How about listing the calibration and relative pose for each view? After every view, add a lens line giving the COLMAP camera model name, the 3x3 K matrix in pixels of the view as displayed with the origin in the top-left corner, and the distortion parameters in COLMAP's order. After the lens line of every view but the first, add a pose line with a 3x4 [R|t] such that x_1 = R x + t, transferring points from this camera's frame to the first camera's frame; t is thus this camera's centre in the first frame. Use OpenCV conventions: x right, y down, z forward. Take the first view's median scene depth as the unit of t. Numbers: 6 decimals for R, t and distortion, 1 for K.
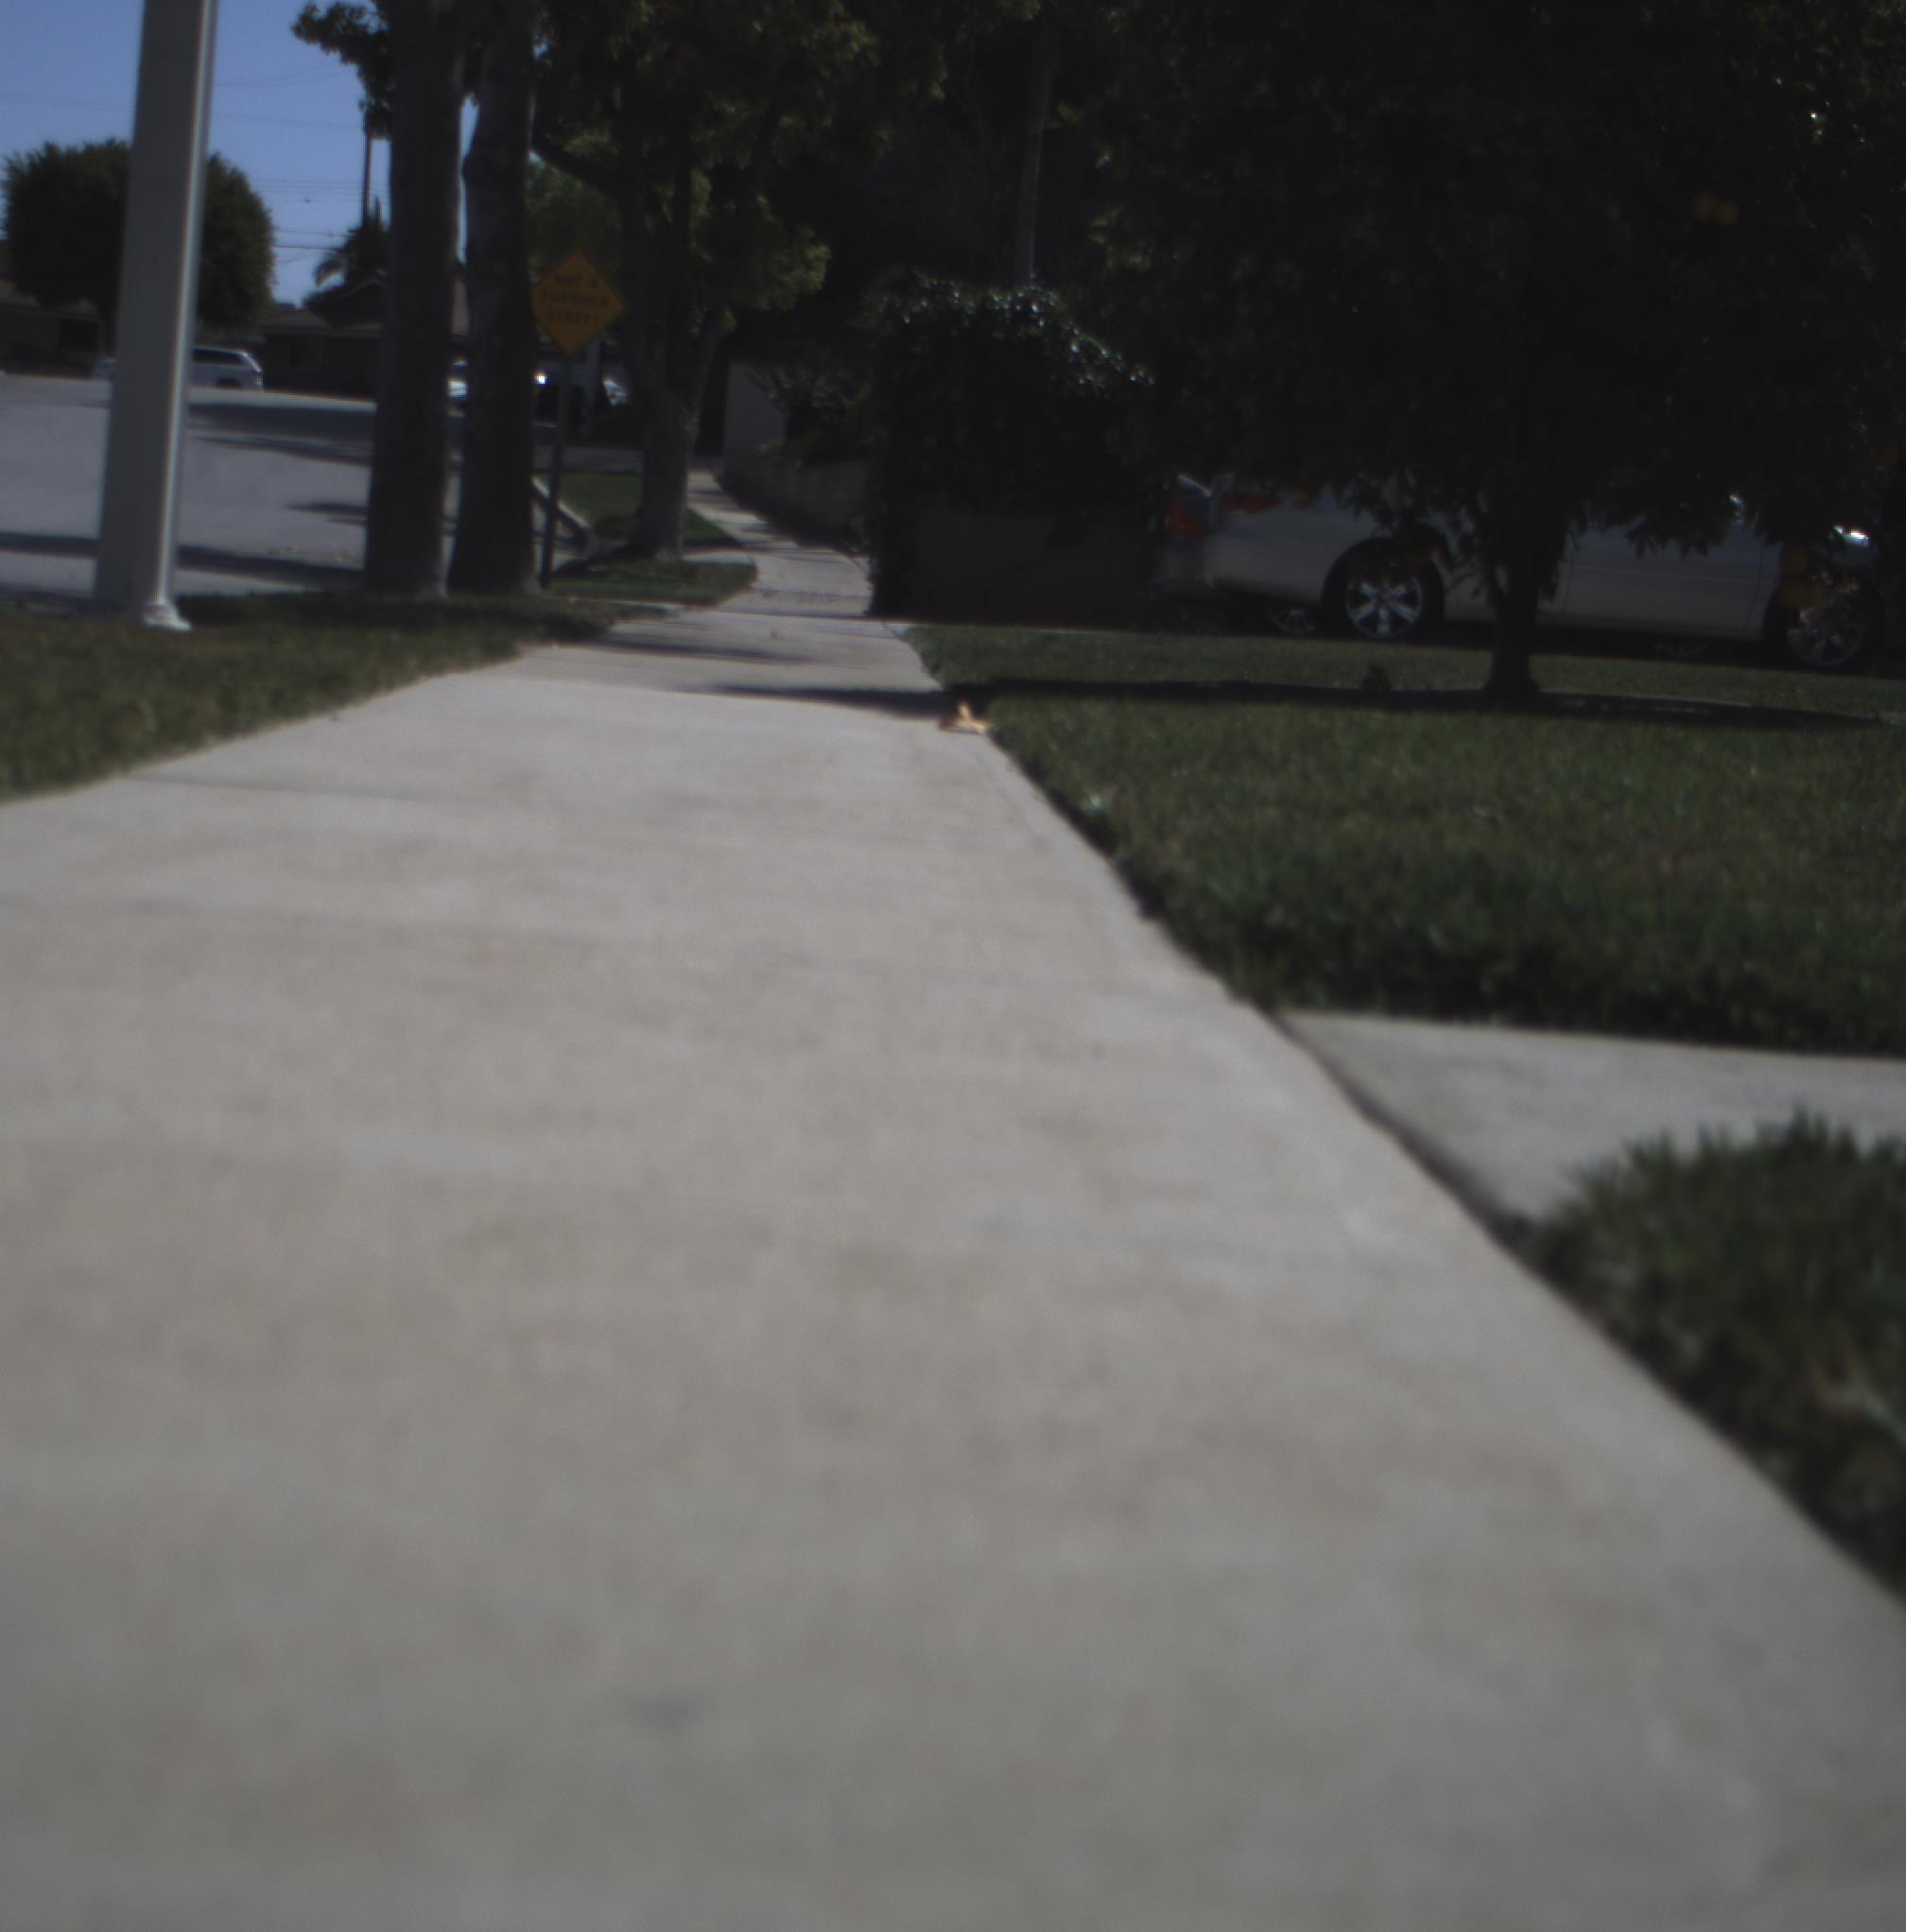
lens RADIAL K [[4336.3, 0, 734.3], [0, 4336.3, 961.9], [0, 0, 1]] dist [-0.178016, 0.897142]
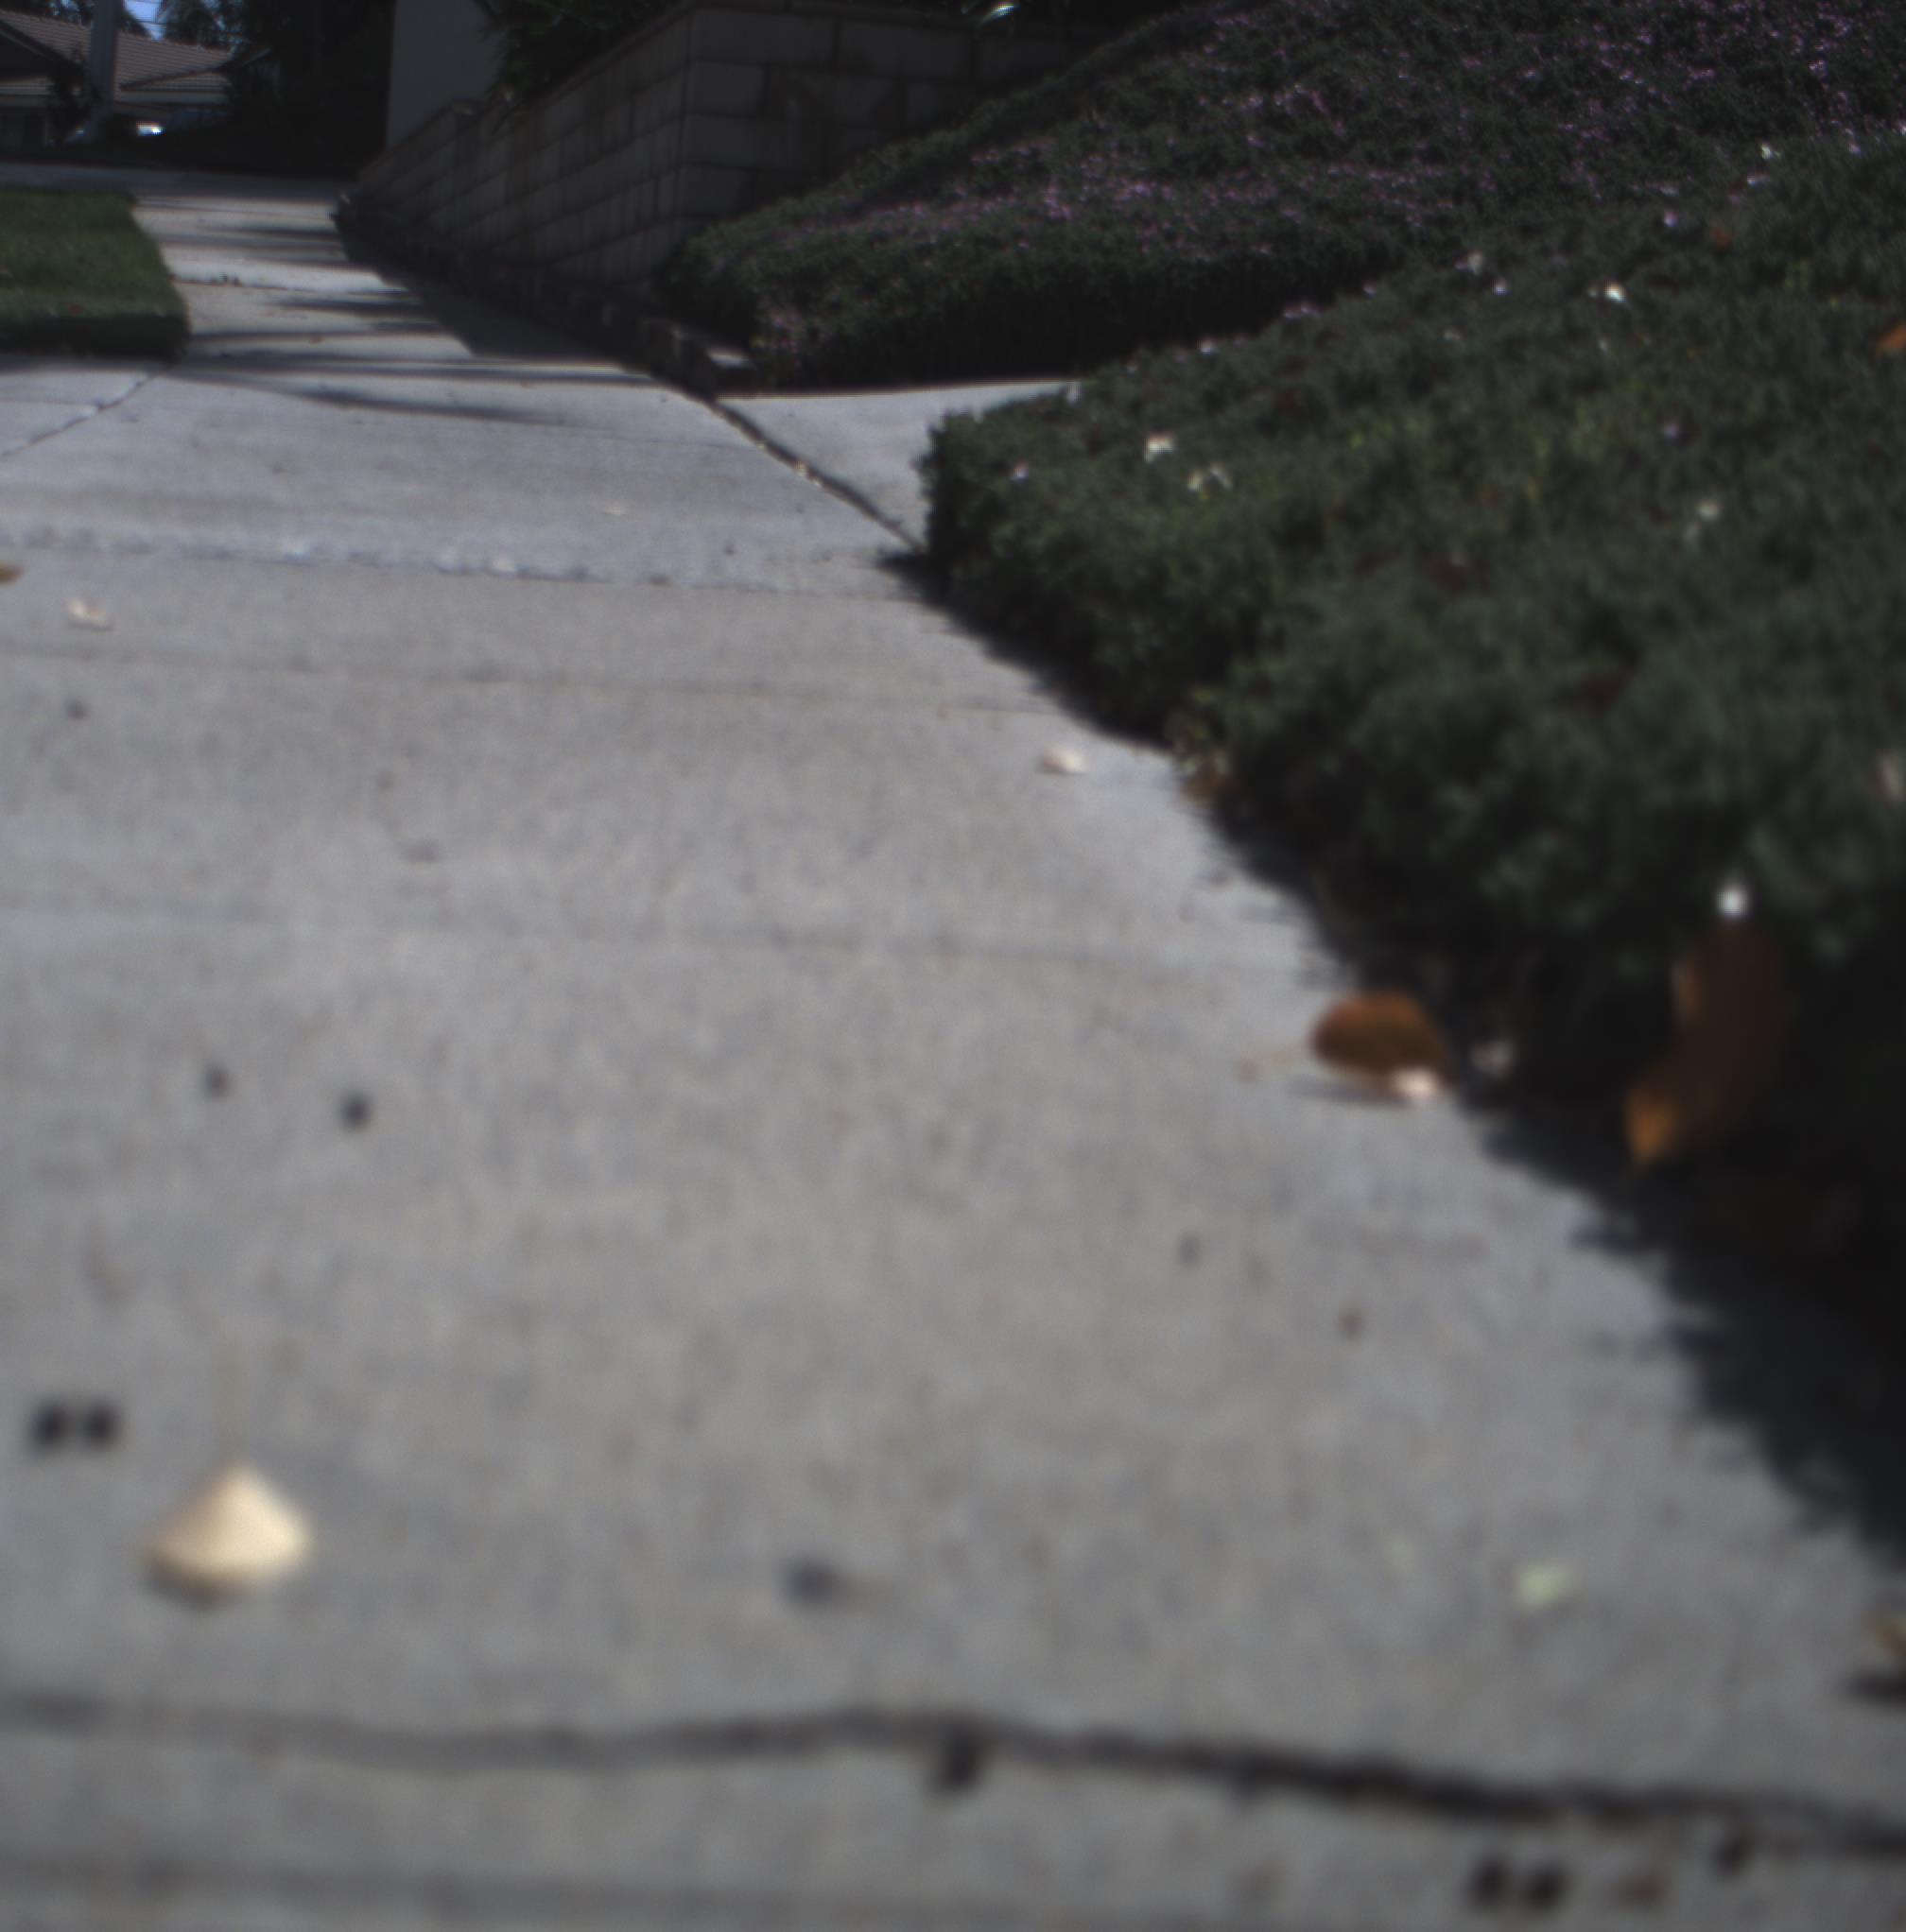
lens RADIAL K [[4336.3, 0, 734.3], [0, 4336.3, 961.9], [0, 0, 1]] dist [-0.178016, 0.897142]
pose [[0.999069, -0.010110, 0.041928, 0.025599], [0.008771, 0.999450, 0.031993, -0.096649], [-0.042228, -0.031595, 0.998608, 1.046520]]
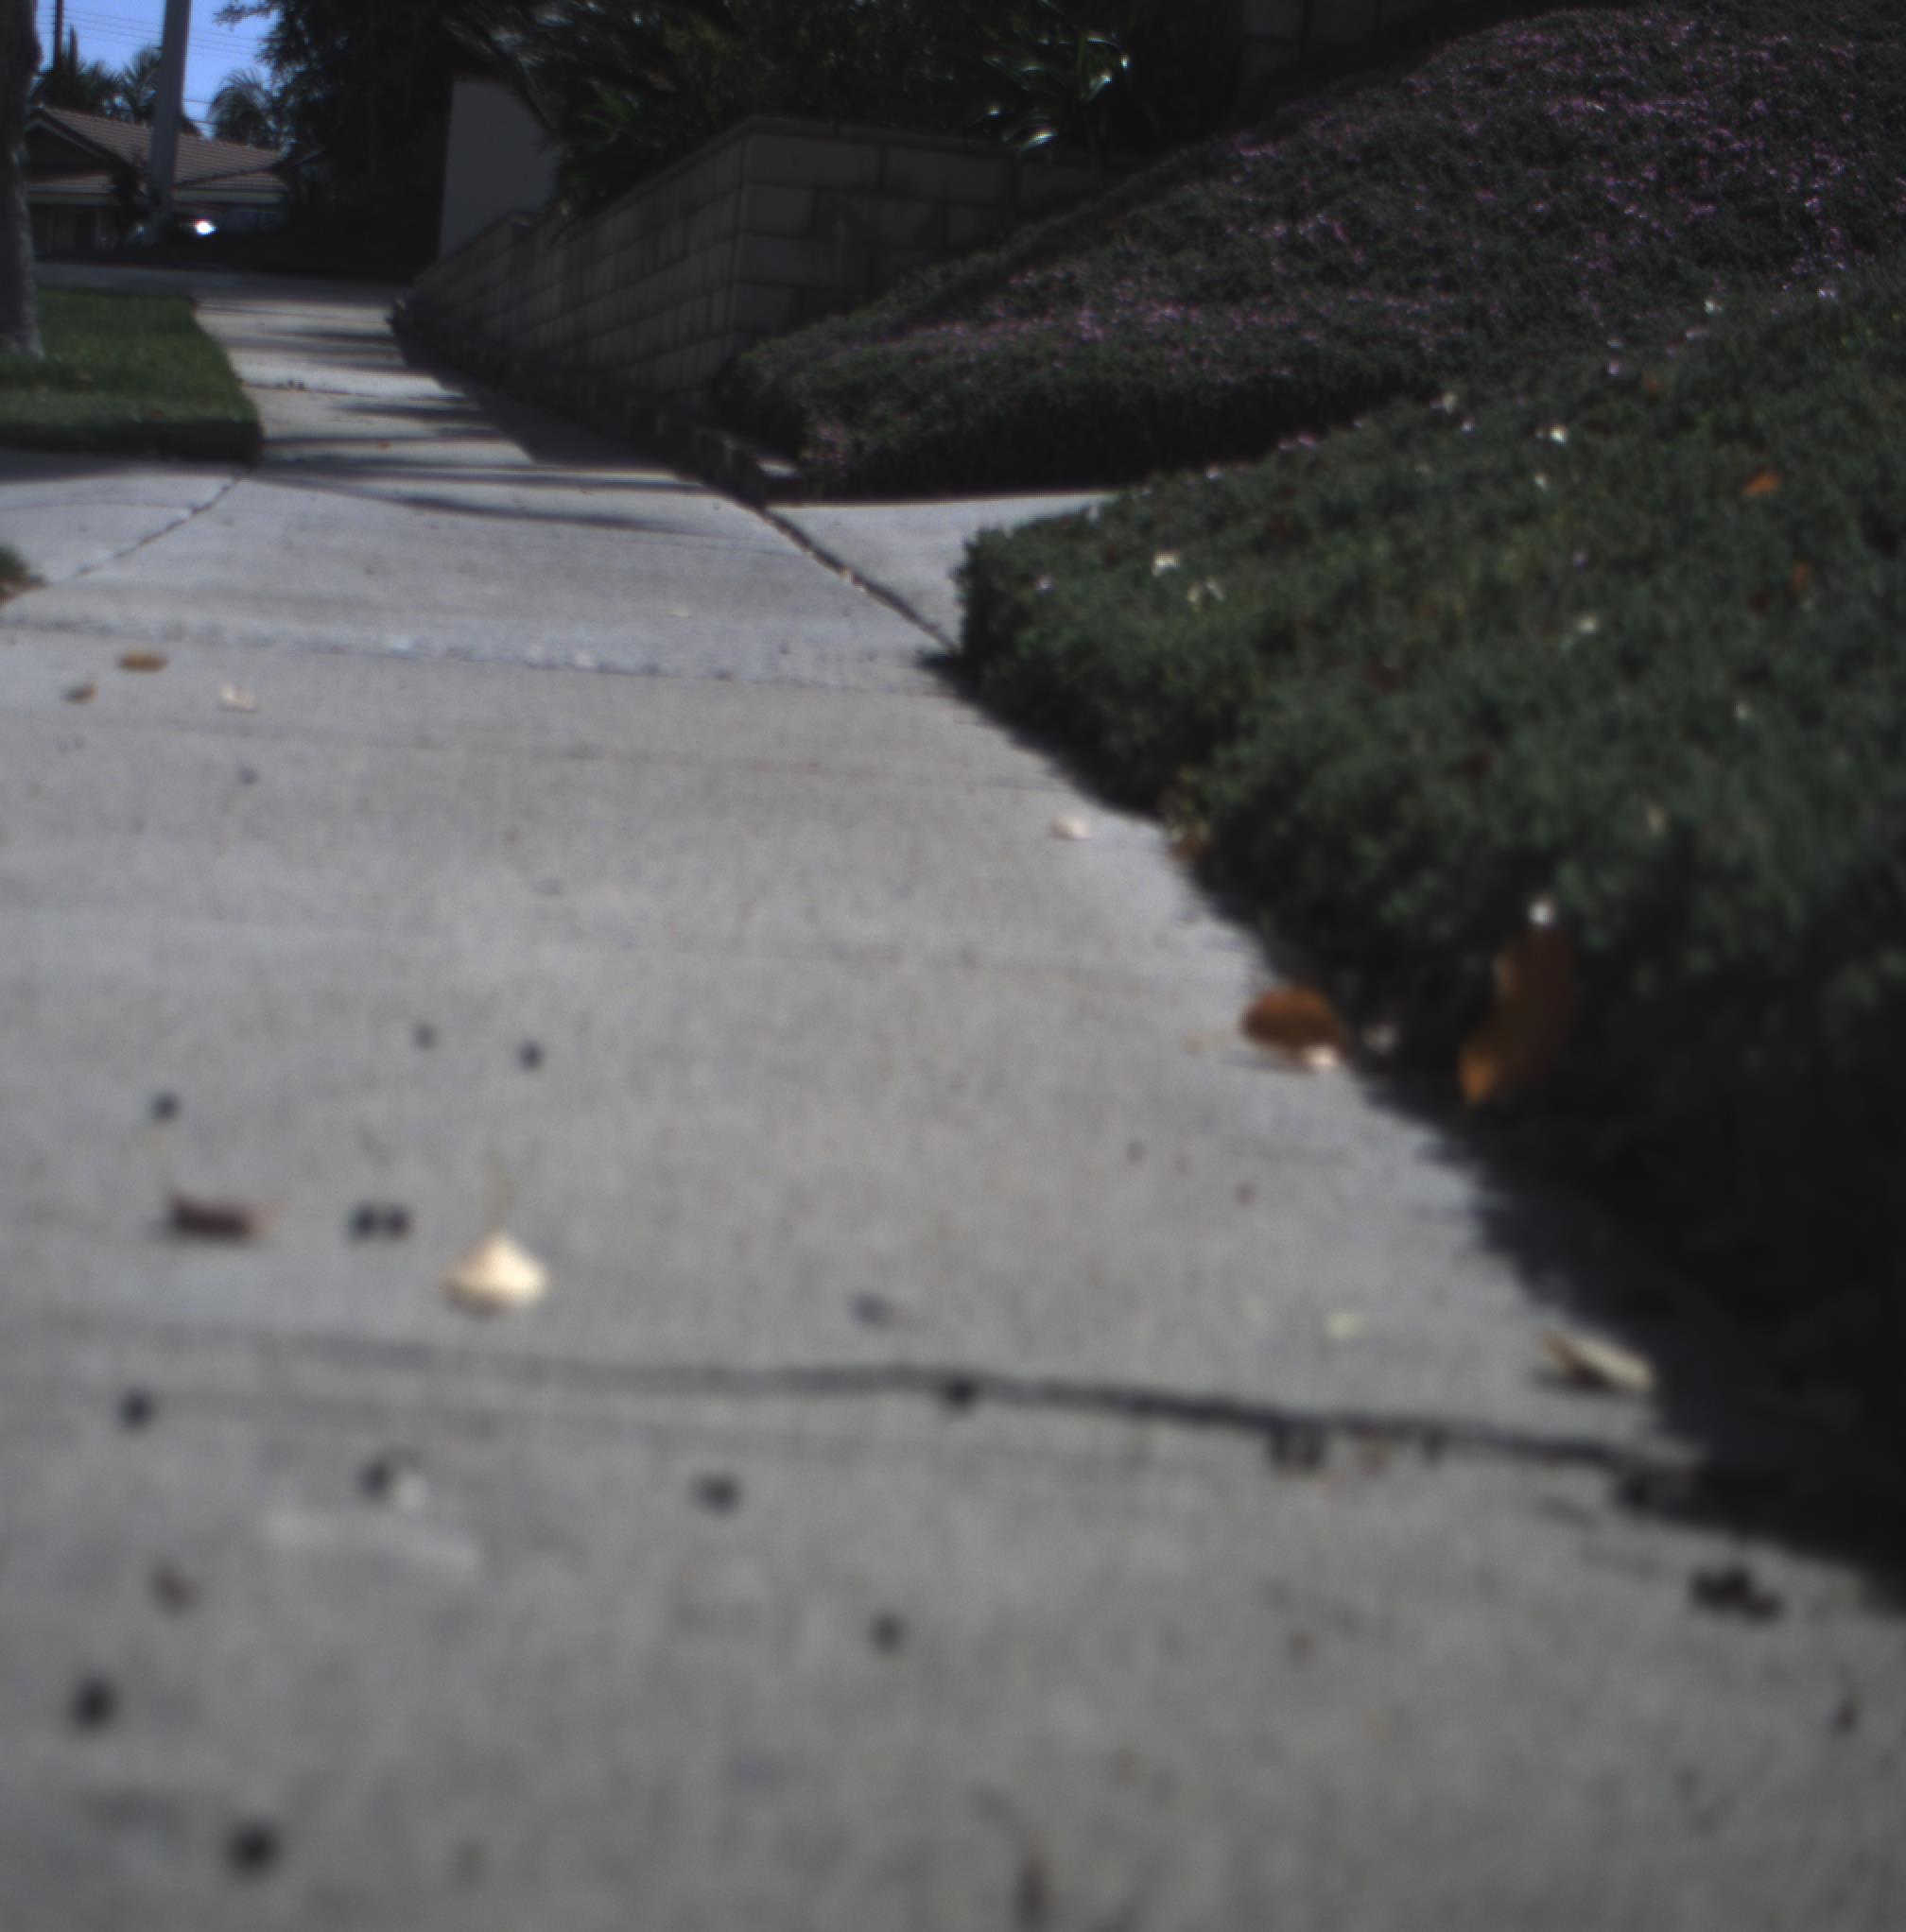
lens RADIAL K [[4336.3, 0, 734.3], [0, 4336.3, 961.9], [0, 0, 1]] dist [-0.178016, 0.897142]
pose [[0.999423, 0.002183, 0.033882, 0.024494], [-0.002490, 0.999956, 0.008999, -0.095721], [-0.033861, -0.009078, 0.999385, 1.032138]]
